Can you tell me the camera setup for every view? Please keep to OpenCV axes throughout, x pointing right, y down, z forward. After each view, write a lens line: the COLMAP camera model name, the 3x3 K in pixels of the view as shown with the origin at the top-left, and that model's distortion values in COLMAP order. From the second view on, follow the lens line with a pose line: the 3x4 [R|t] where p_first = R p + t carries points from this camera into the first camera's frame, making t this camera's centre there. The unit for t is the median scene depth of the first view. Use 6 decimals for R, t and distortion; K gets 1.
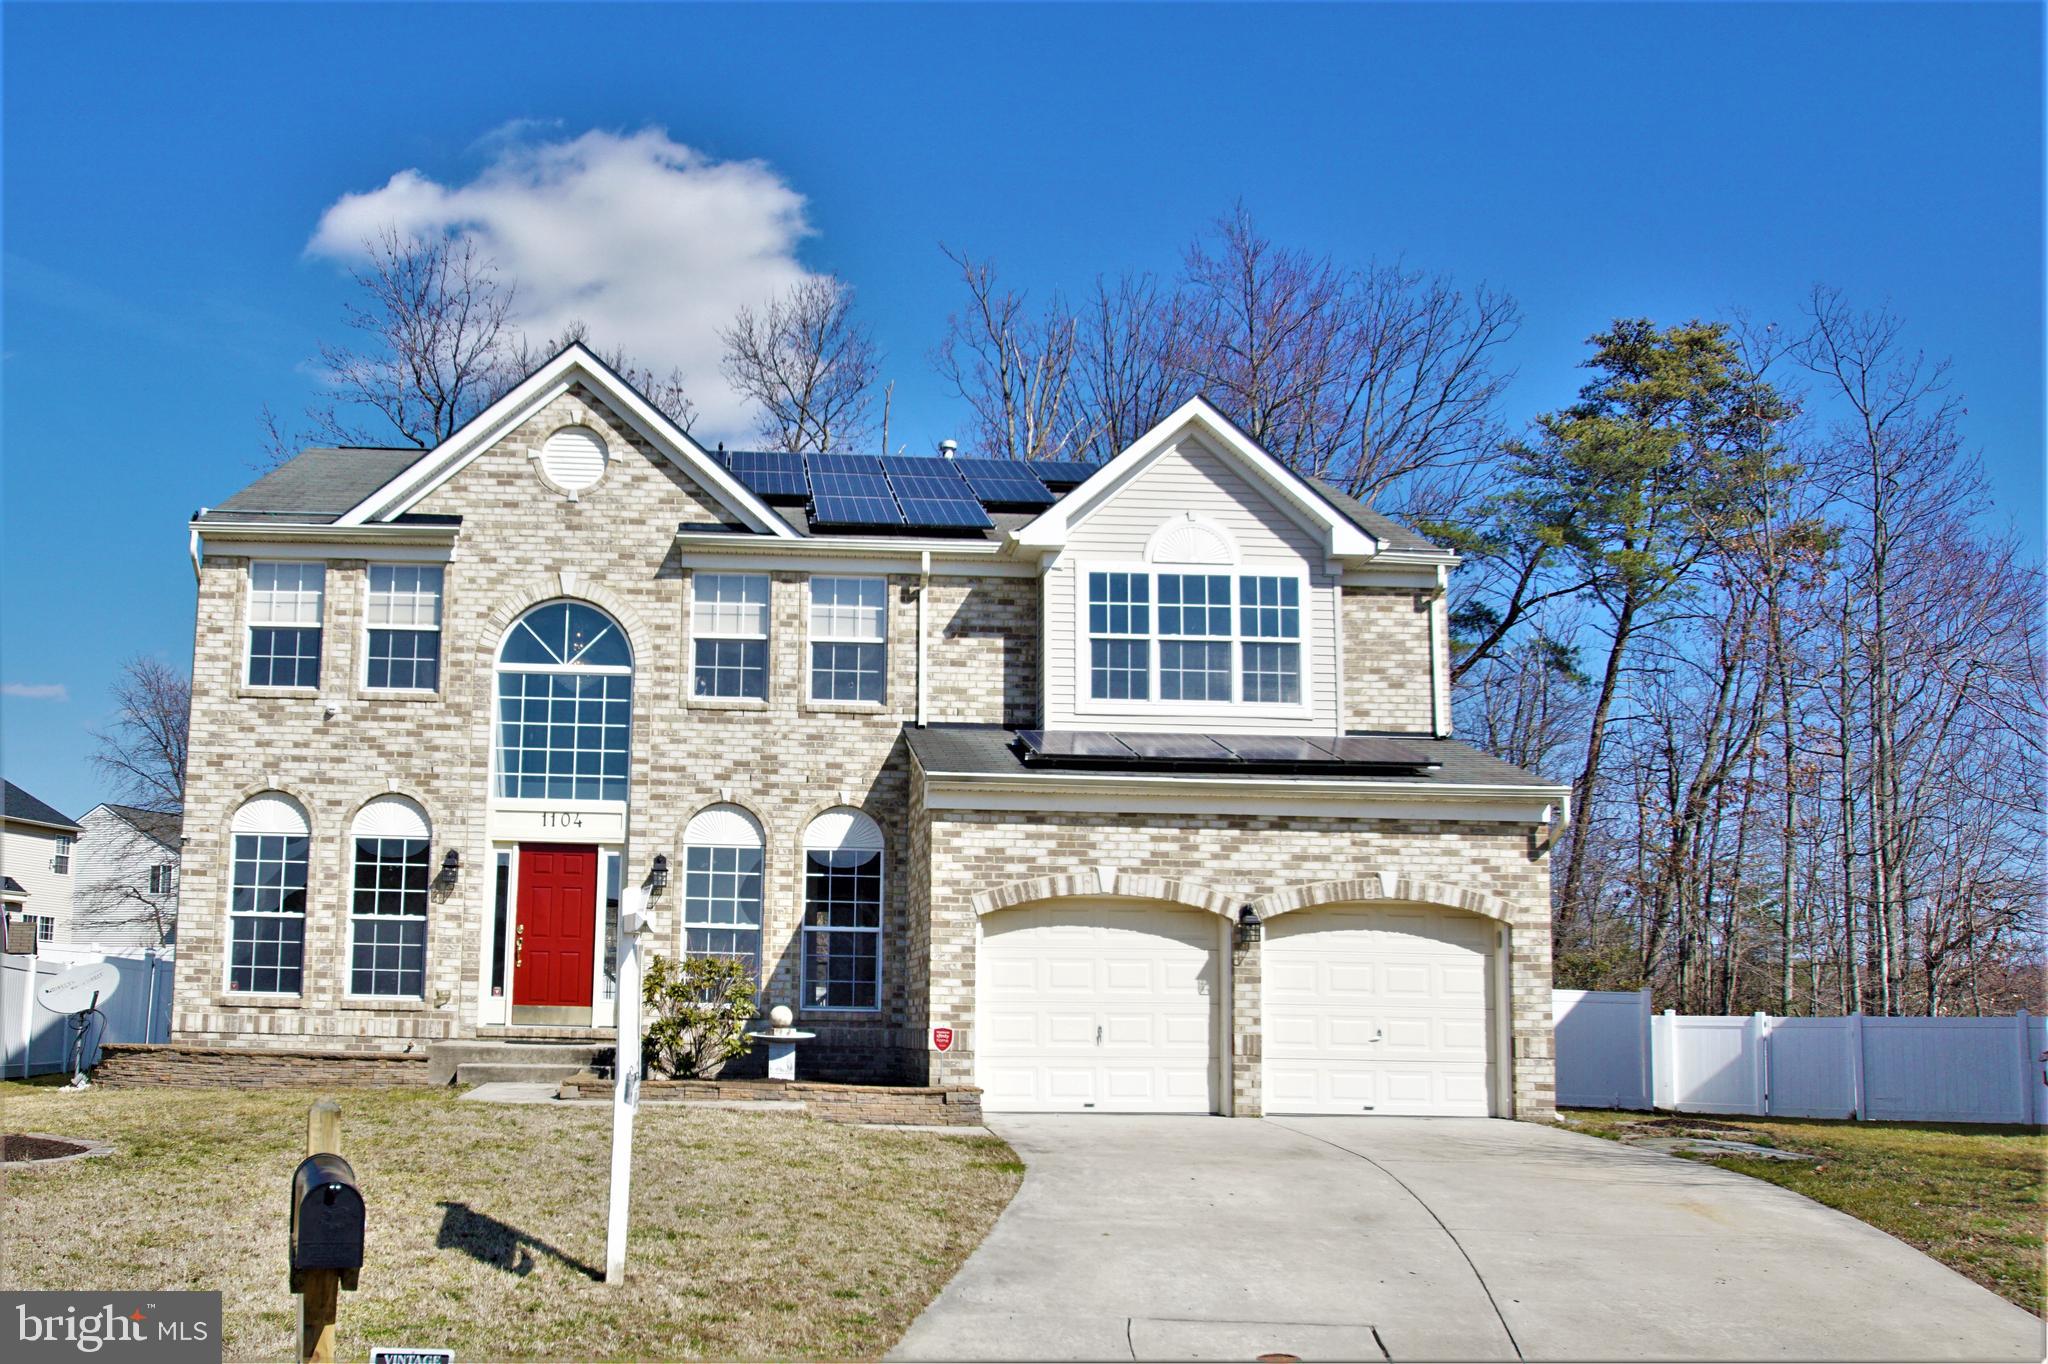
lens RADIAL K [[1840.6, 0, 795.5], [0, 1840.6, 794.4], [0, 0, 1]] dist [-0.058819, 0.002016]
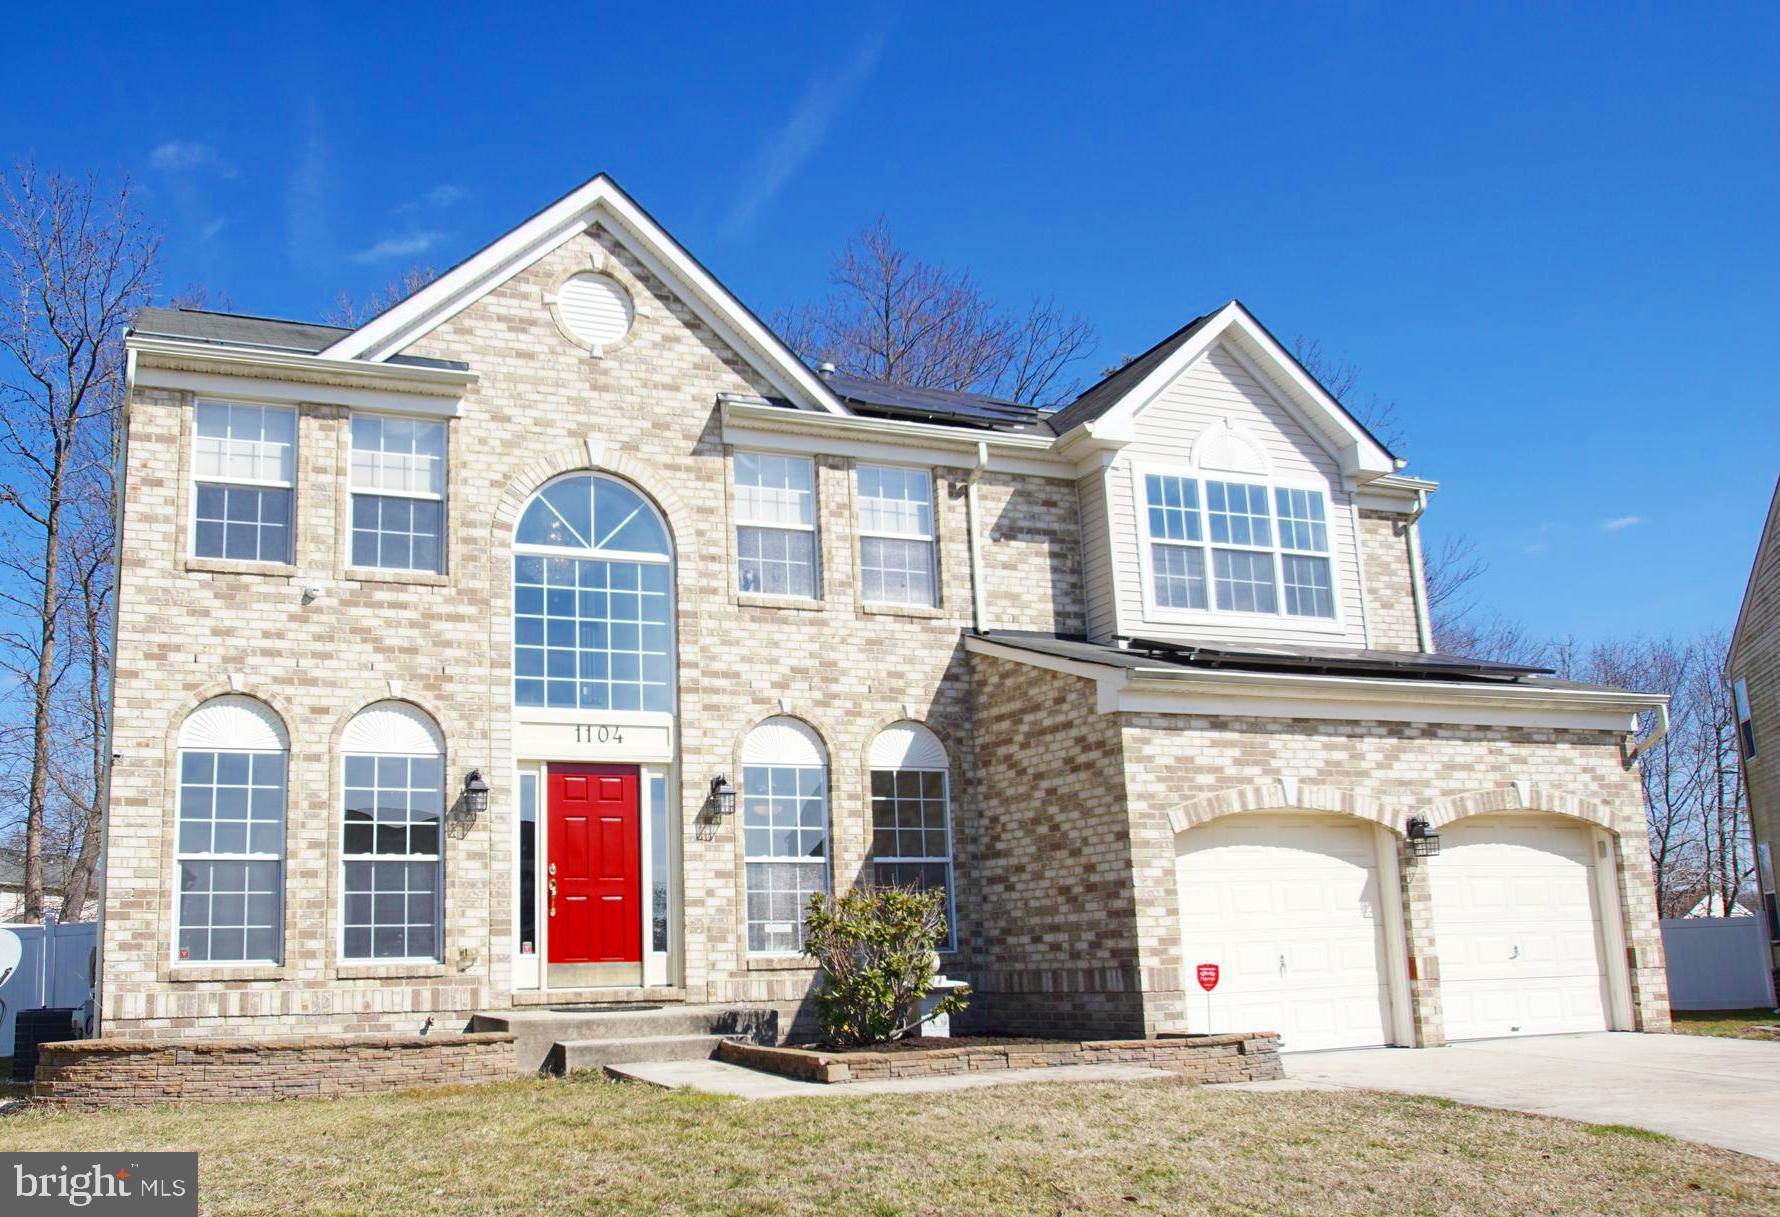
lens RADIAL K [[1540.3, 0, 716.8], [0, 1540.3, 678.4], [0, 0, 1]] dist [-0.055310, 0.017853]
pose [[0.946275, 0.016121, 0.322961, -0.301517], [0.004423, 0.998018, -0.062776, 0.032536], [-0.323333, 0.060832, 0.944328, 0.332937]]
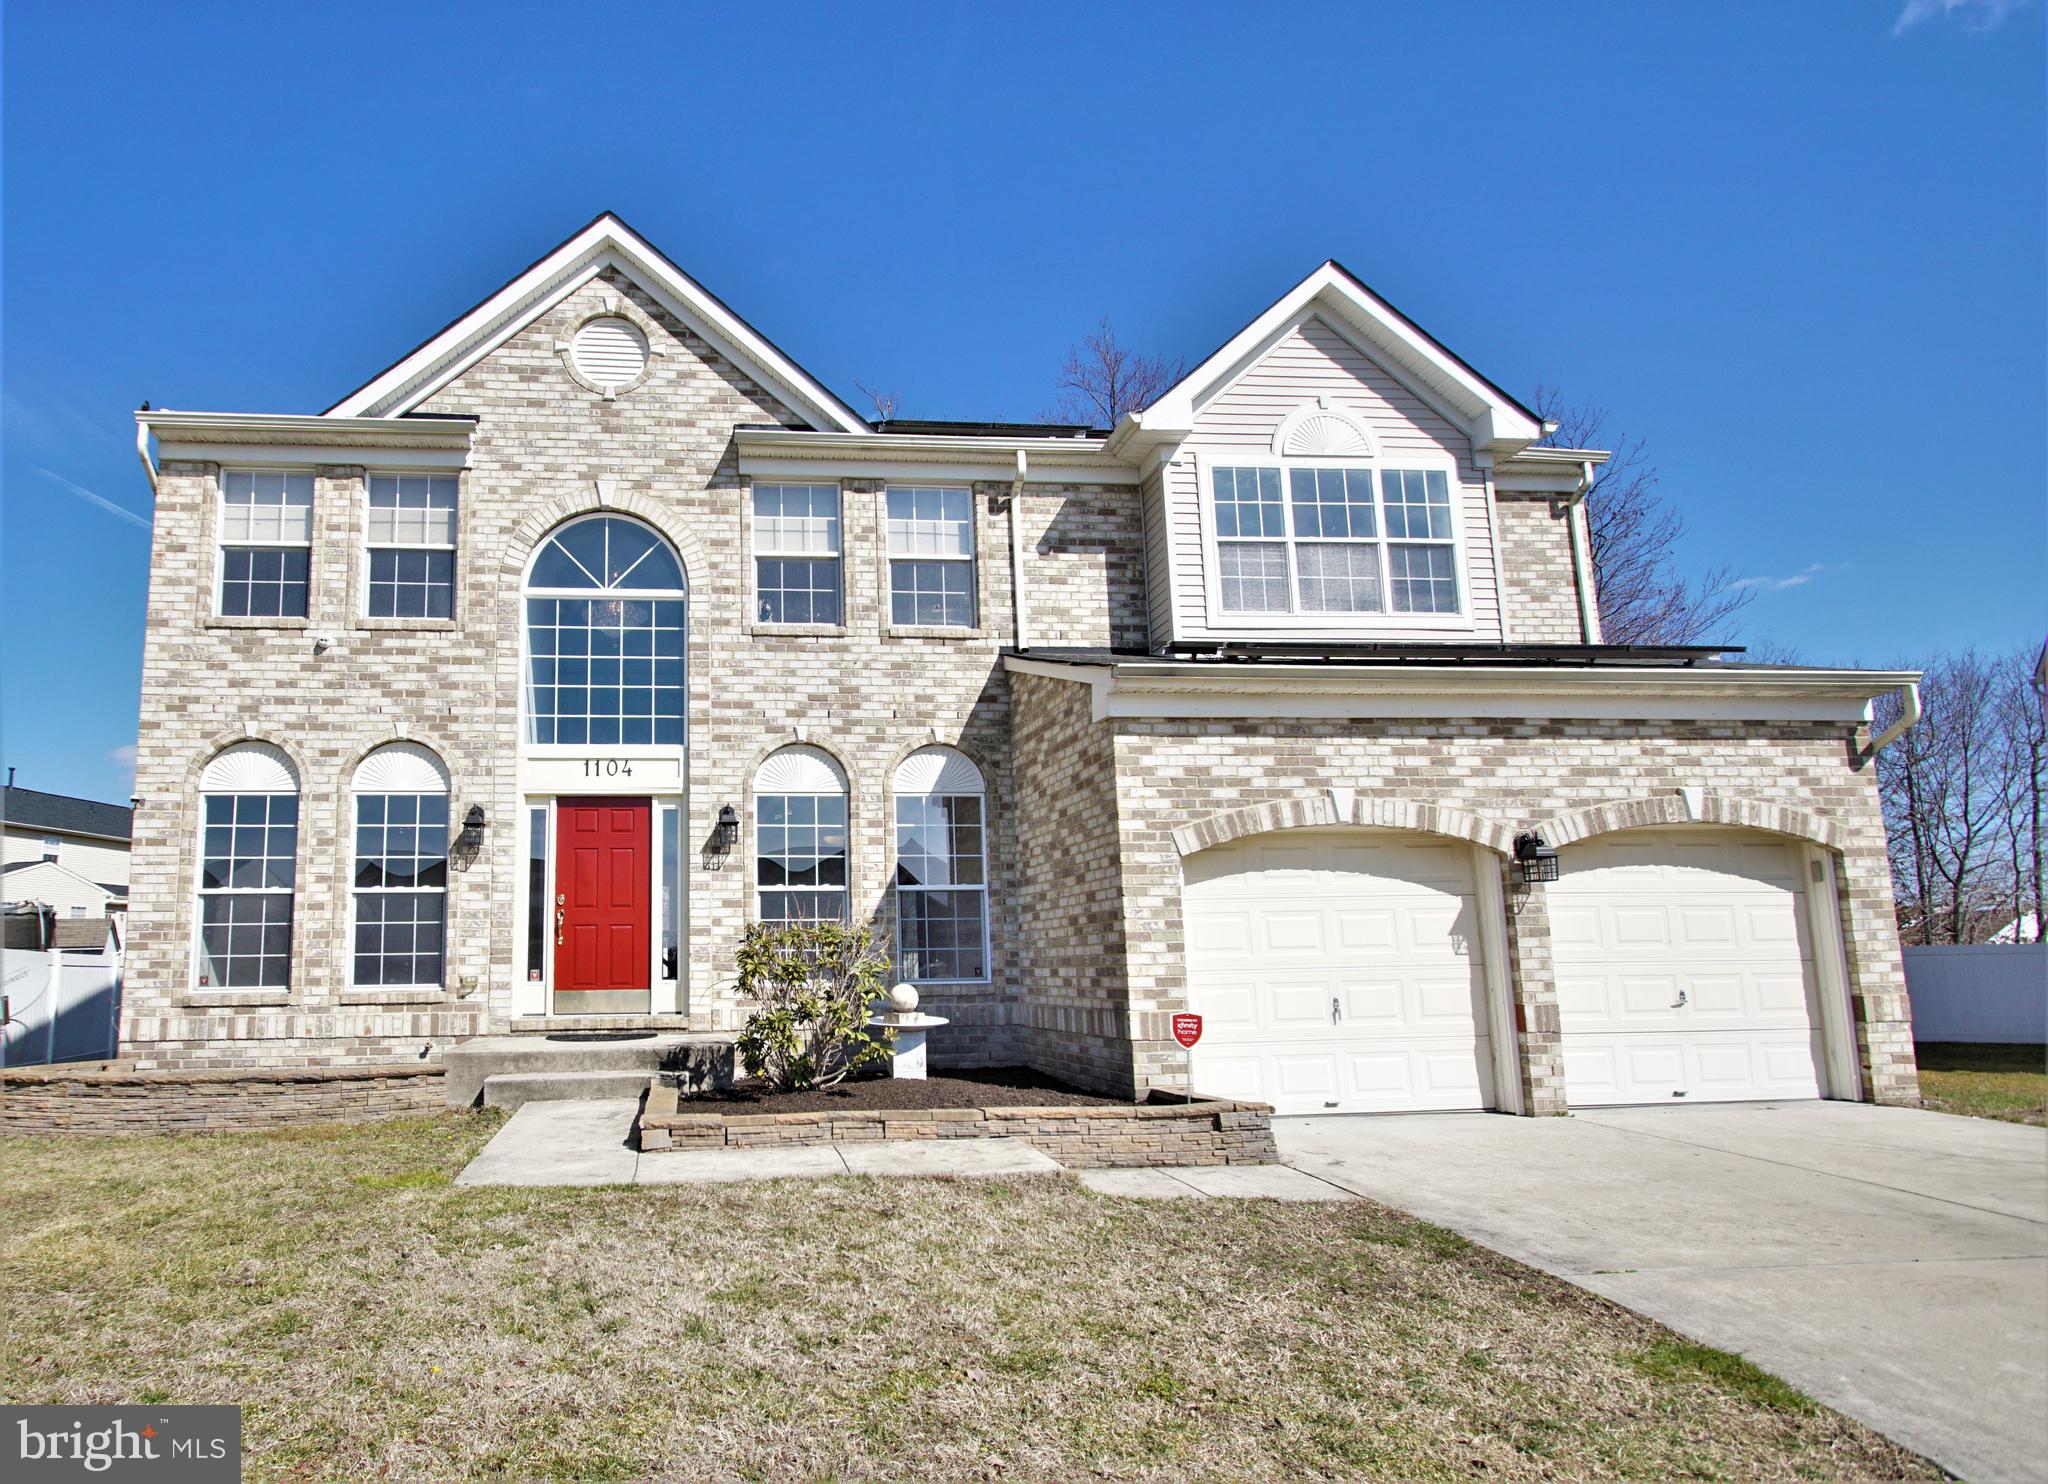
lens RADIAL K [[1112.7, 0, 774.6], [0, 1112.7, 817.9], [0, 0, 1]] dist [0.006932, -0.000125]
pose [[0.997974, -0.026321, 0.057916, -0.081310], [0.026911, 0.999593, -0.009424, 0.043844], [-0.057644, 0.010963, 0.998277, 0.488528]]
